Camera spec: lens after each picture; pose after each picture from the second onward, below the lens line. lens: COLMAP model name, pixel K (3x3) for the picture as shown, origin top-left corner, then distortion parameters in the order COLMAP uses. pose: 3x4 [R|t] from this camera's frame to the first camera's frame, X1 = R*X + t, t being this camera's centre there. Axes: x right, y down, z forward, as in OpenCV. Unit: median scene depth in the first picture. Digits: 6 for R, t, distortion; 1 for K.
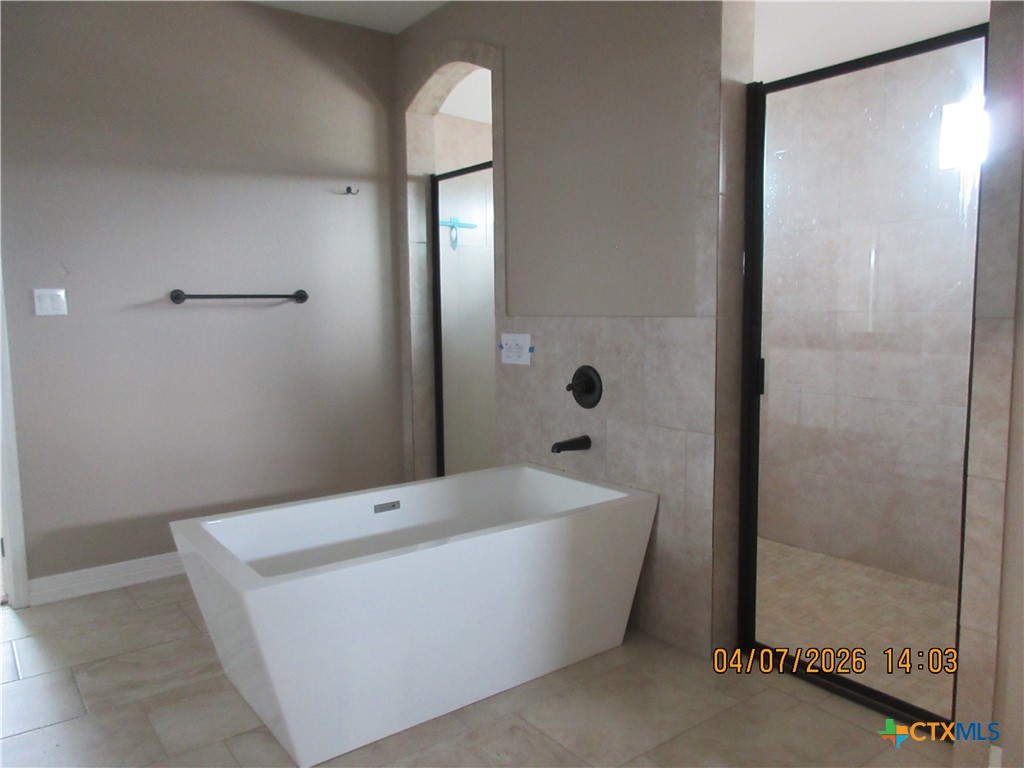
lens RADIAL K [[754.8, 0, 513.3], [0, 754.8, 382.2], [0, 0, 1]] dist [-0.015232, -0.001605]
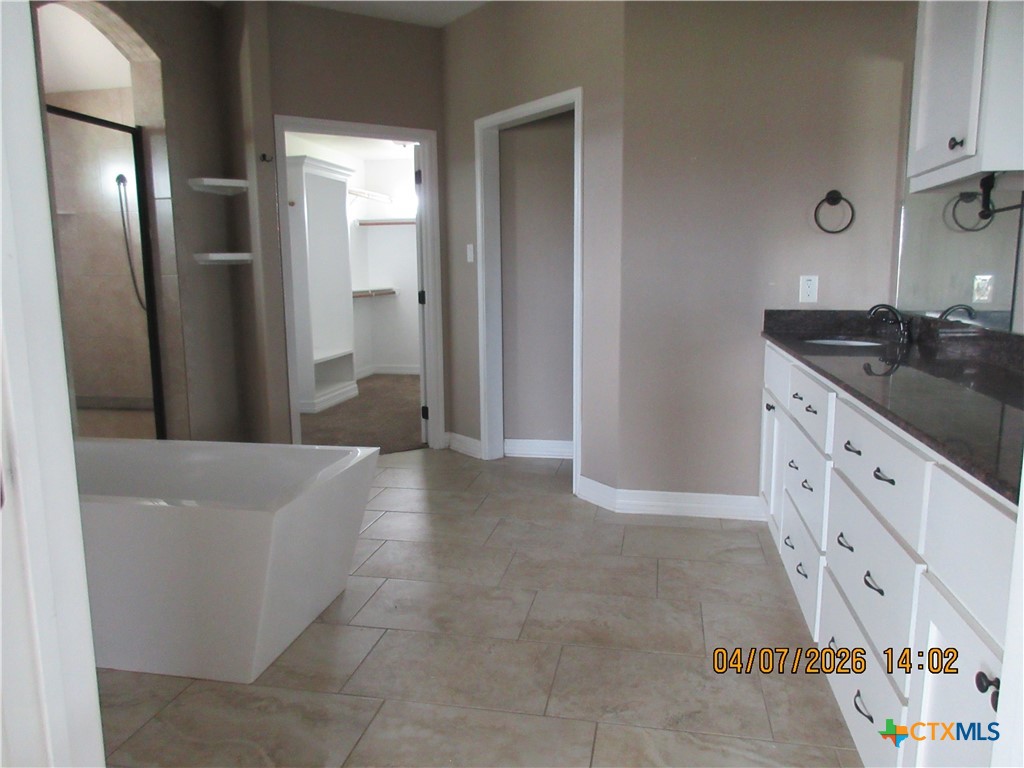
lens RADIAL K [[754.8, 0, 512.6], [0, 754.8, 385.7], [0, 0, 1]] dist [-0.015232, -0.001605]
pose [[-0.661945, -0.103766, 0.742335, -1.218890], [0.093602, 0.971175, 0.219220, -0.123536], [-0.743685, 0.214596, -0.633152, 1.261657]]
